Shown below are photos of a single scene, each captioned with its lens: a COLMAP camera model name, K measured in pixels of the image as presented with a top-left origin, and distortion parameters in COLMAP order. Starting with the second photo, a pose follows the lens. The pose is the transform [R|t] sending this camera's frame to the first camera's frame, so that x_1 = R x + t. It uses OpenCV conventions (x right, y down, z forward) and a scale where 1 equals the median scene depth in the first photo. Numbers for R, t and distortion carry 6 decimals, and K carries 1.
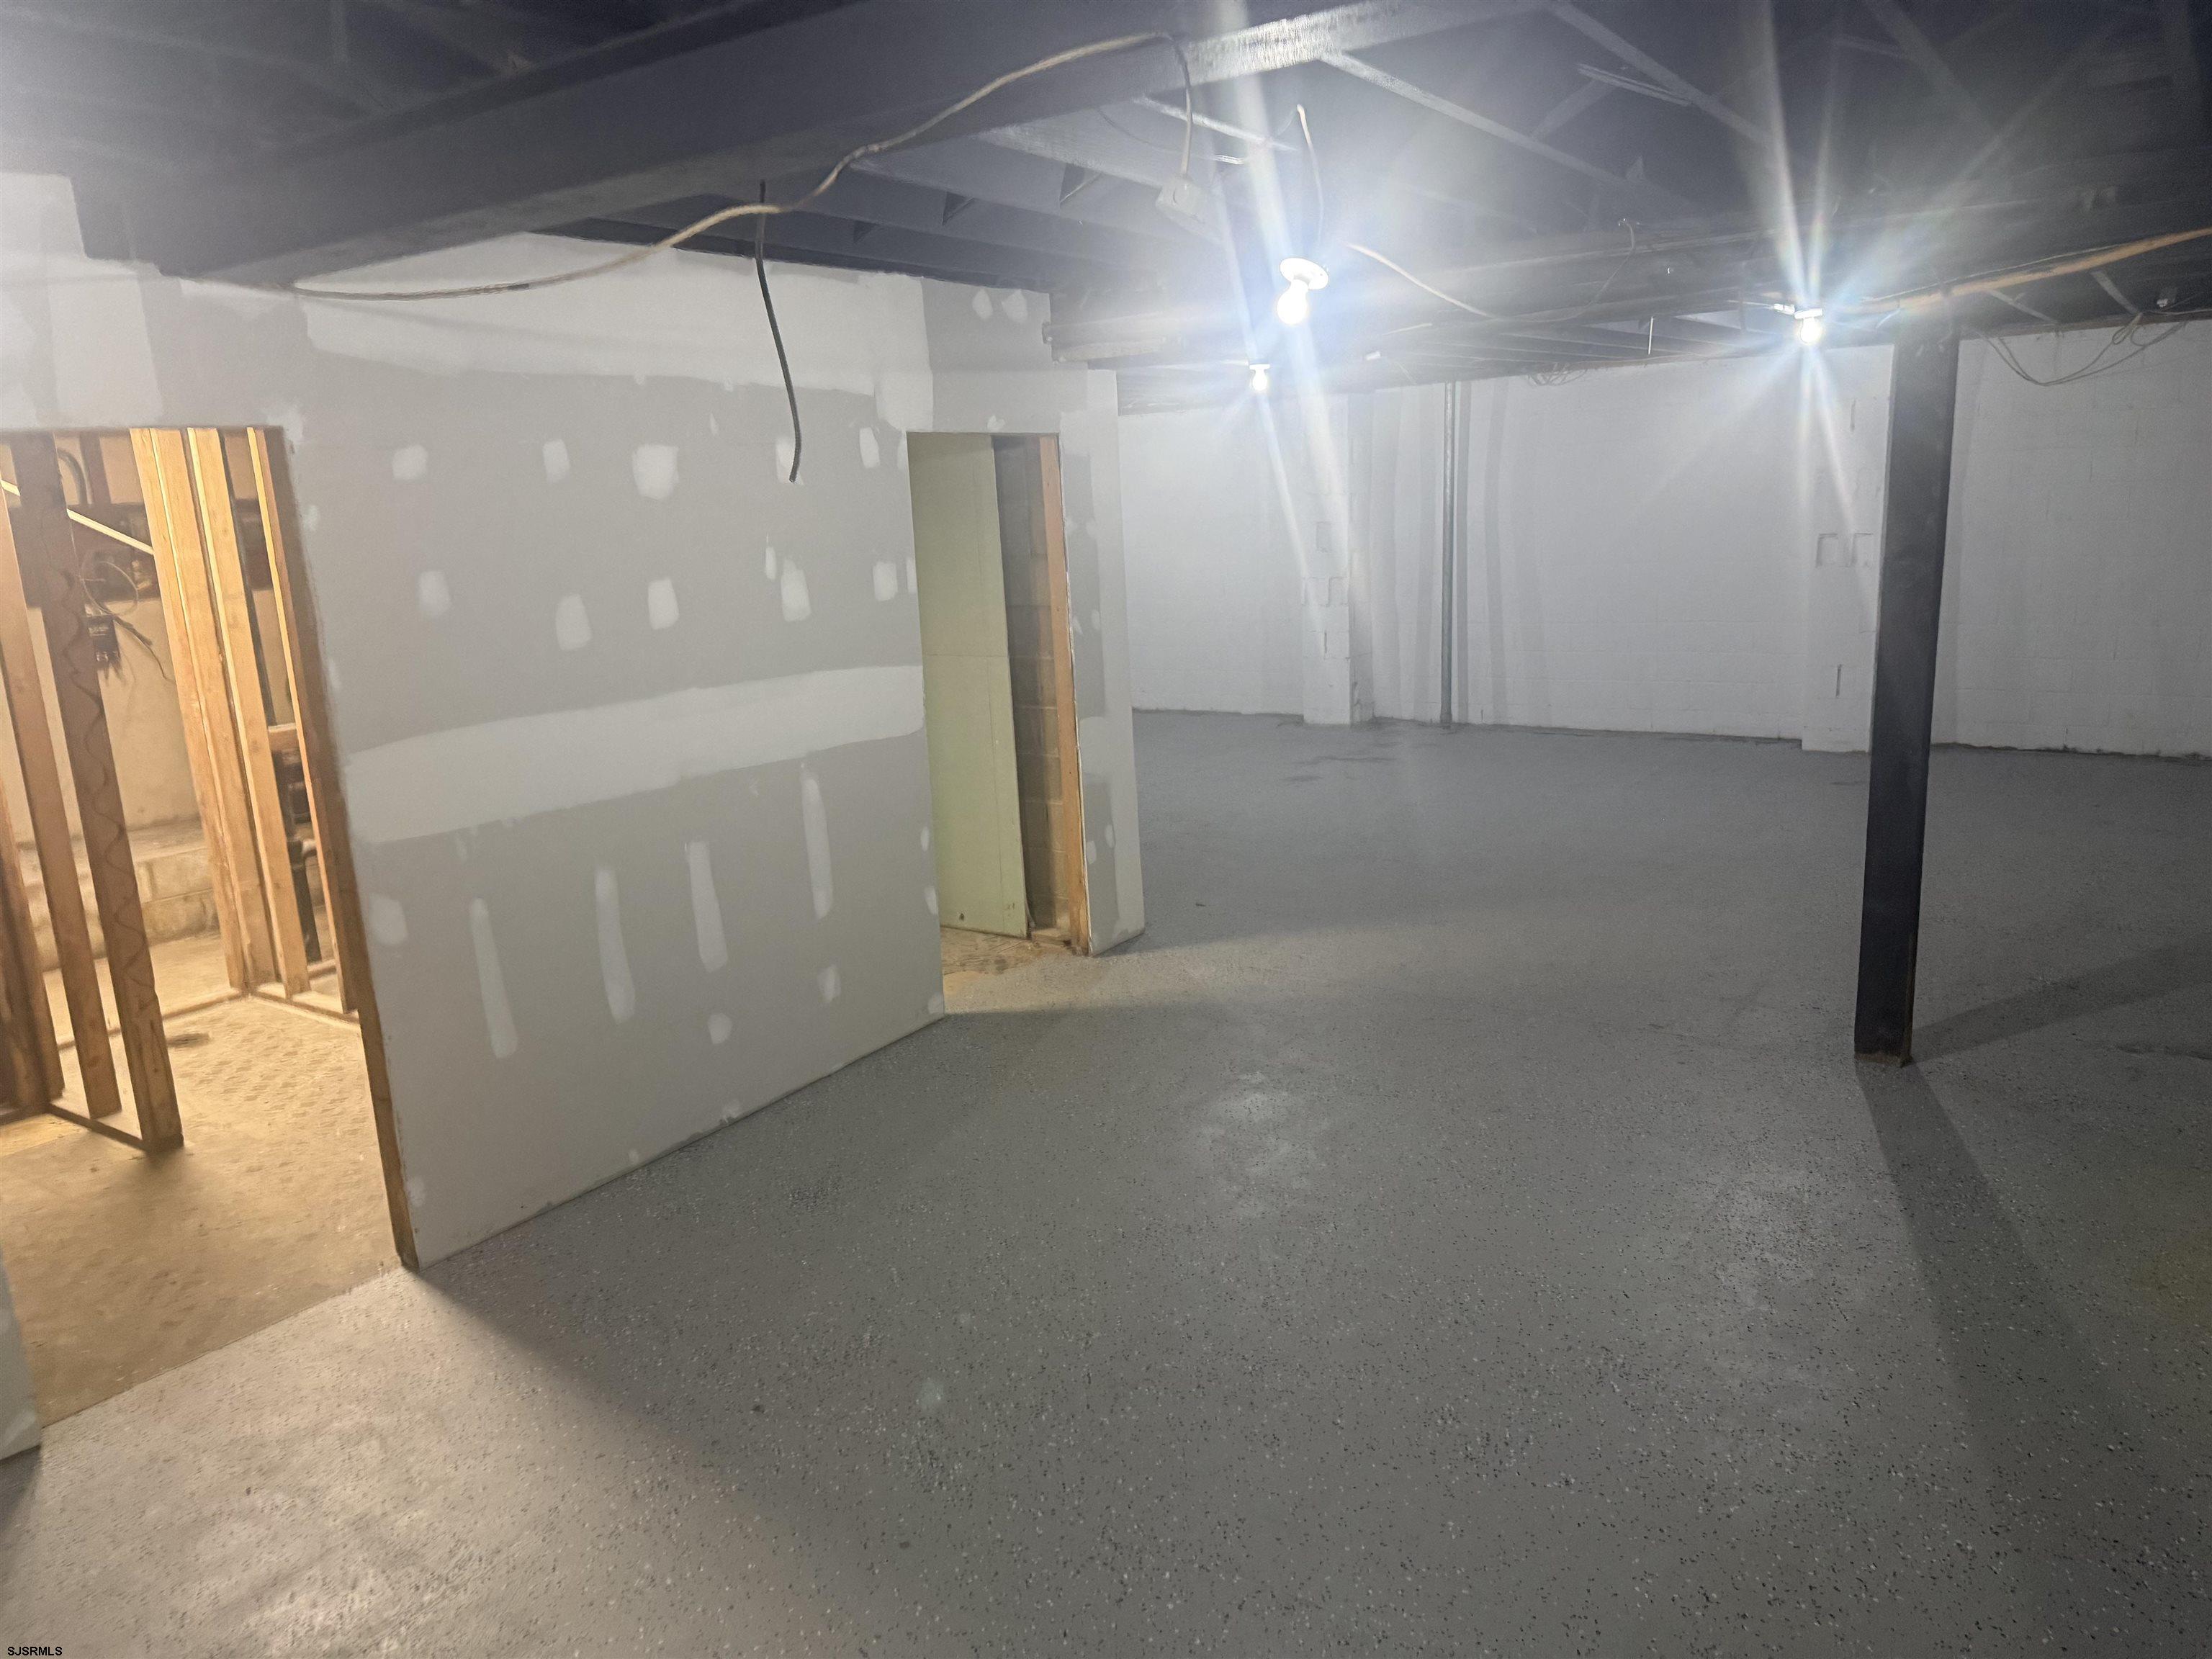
lens RADIAL K [[1562.3, 0, 1109.6], [0, 1562.3, 840.8], [0, 0, 1]] dist [0.038900, -0.044807]
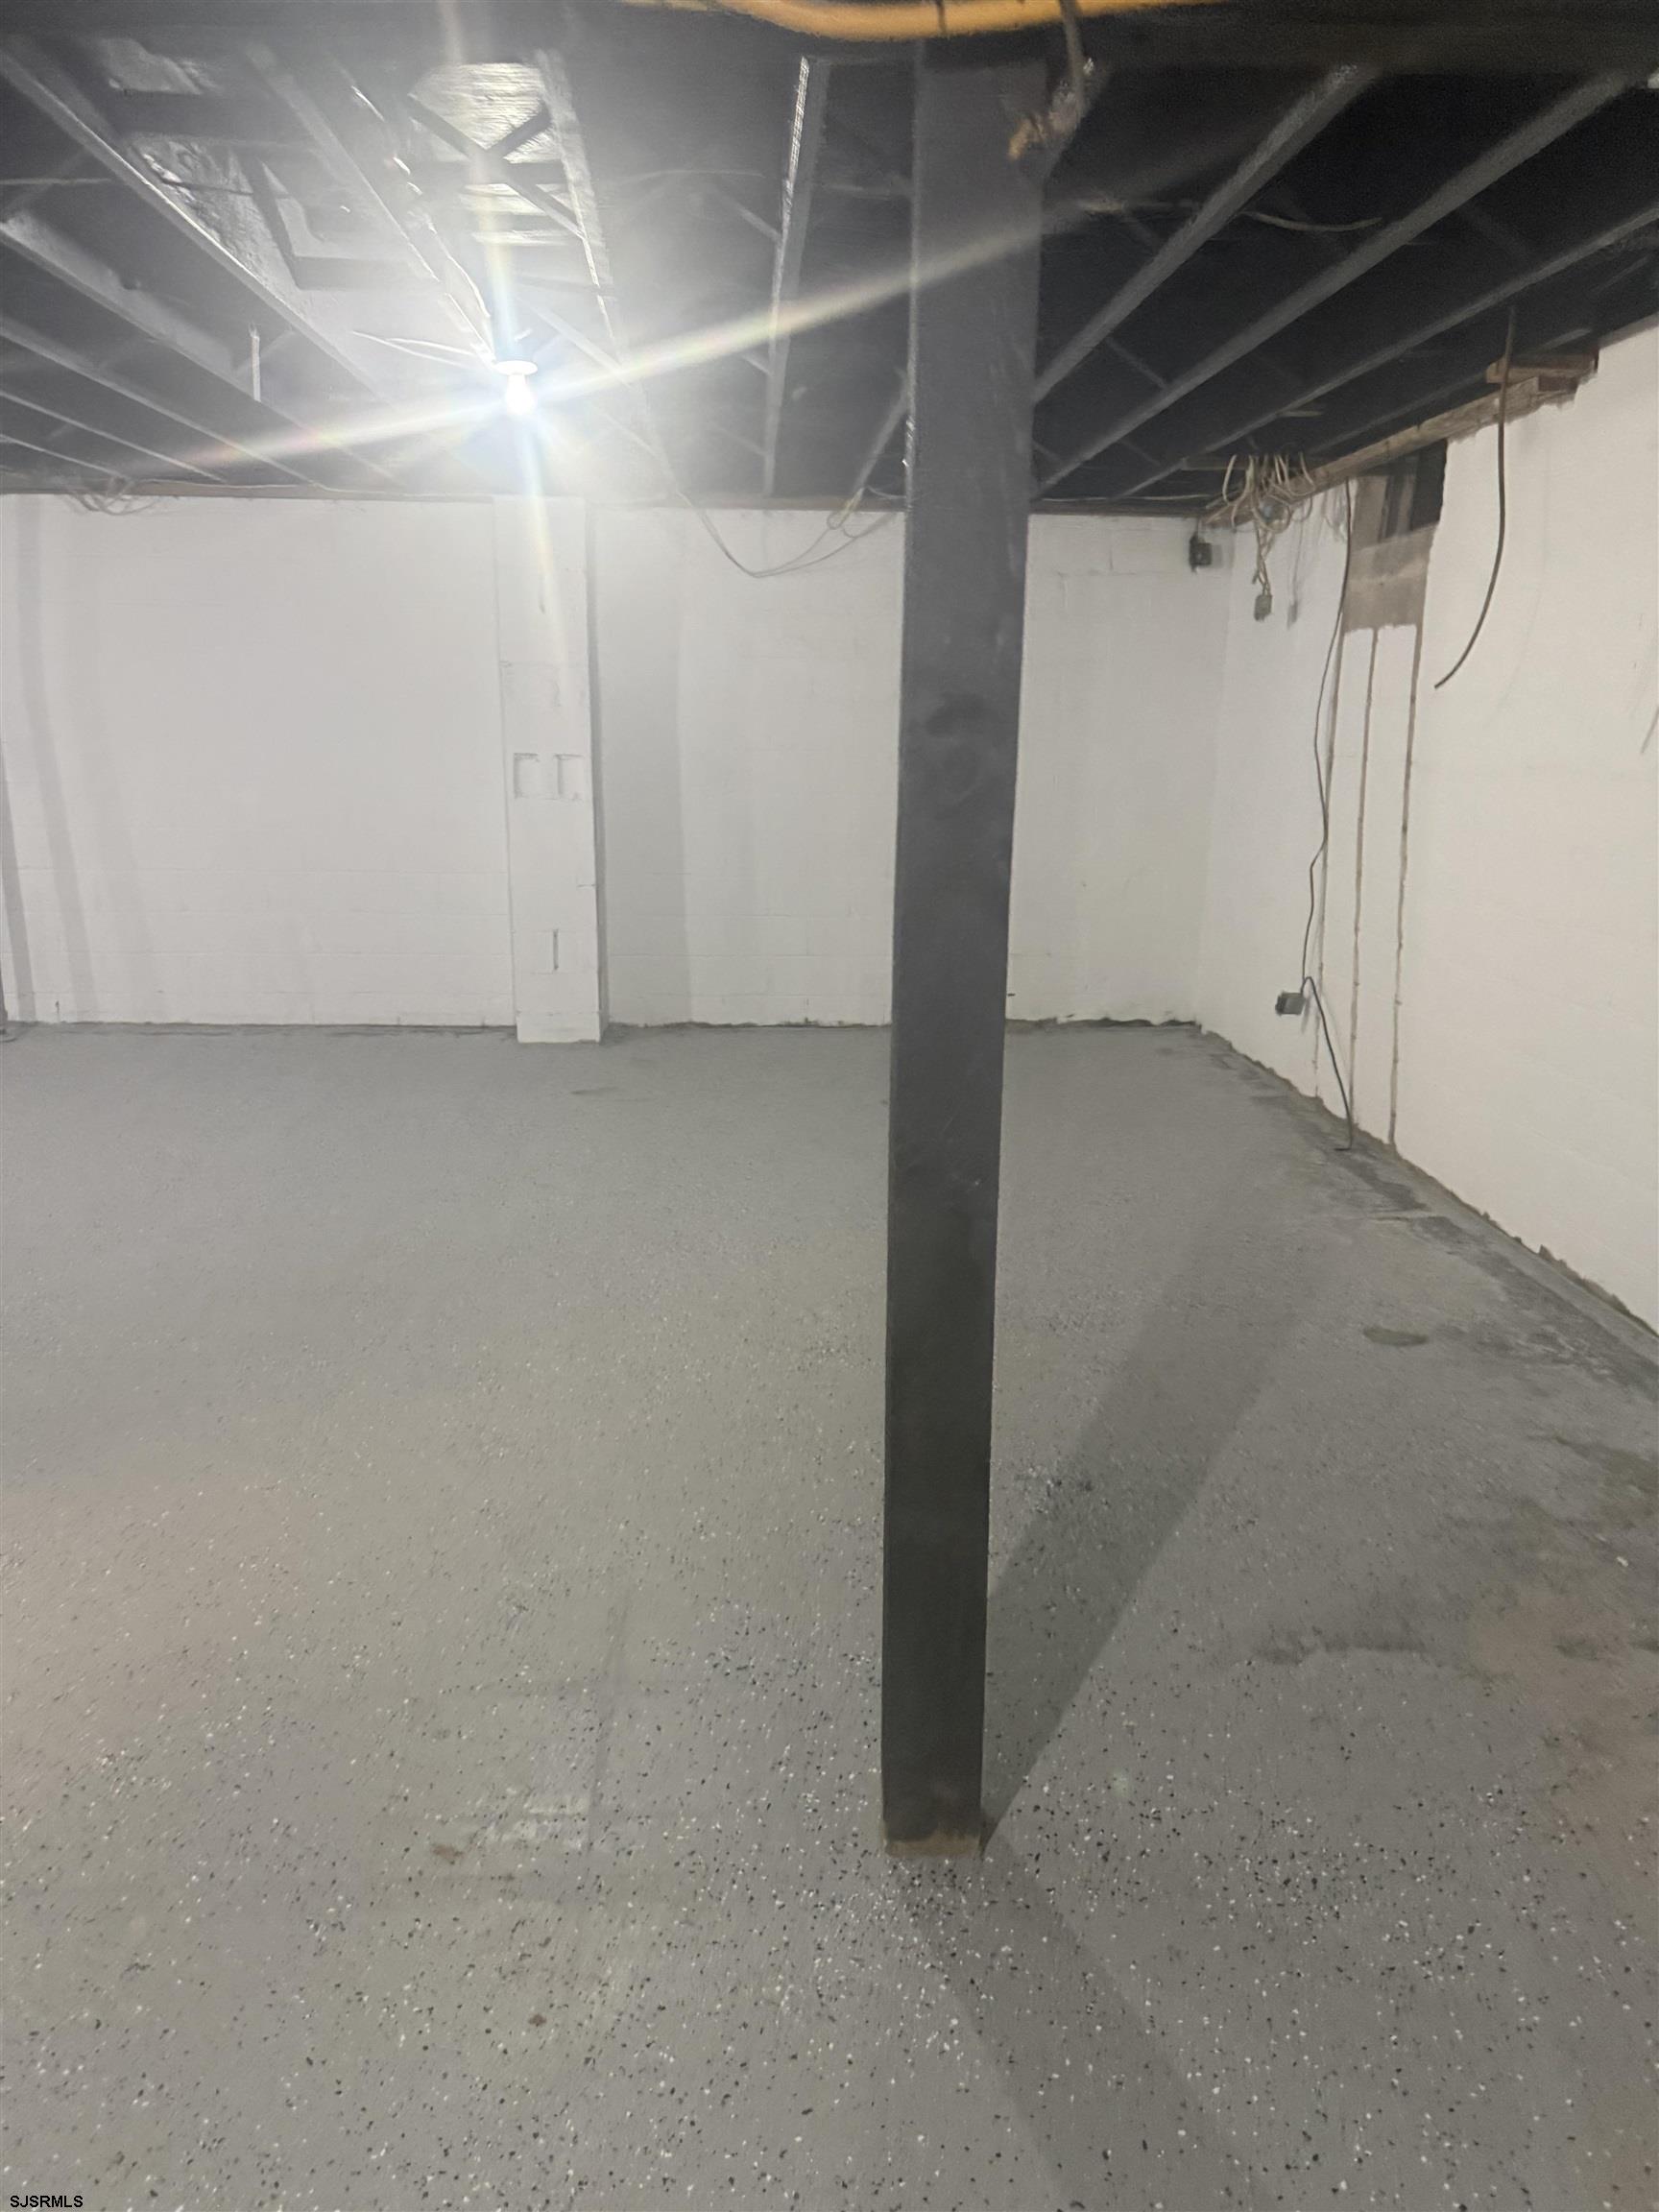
lens RADIAL K [[1562.3, 0, 838.7], [0, 1562.3, 1107.2], [0, 0, 1]] dist [0.038900, -0.044807]
pose [[0.785827, -0.095418, 0.611041, 0.105177], [0.087157, 0.995252, 0.043328, -0.047650], [-0.612274, 0.019208, 0.790412, 0.327612]]
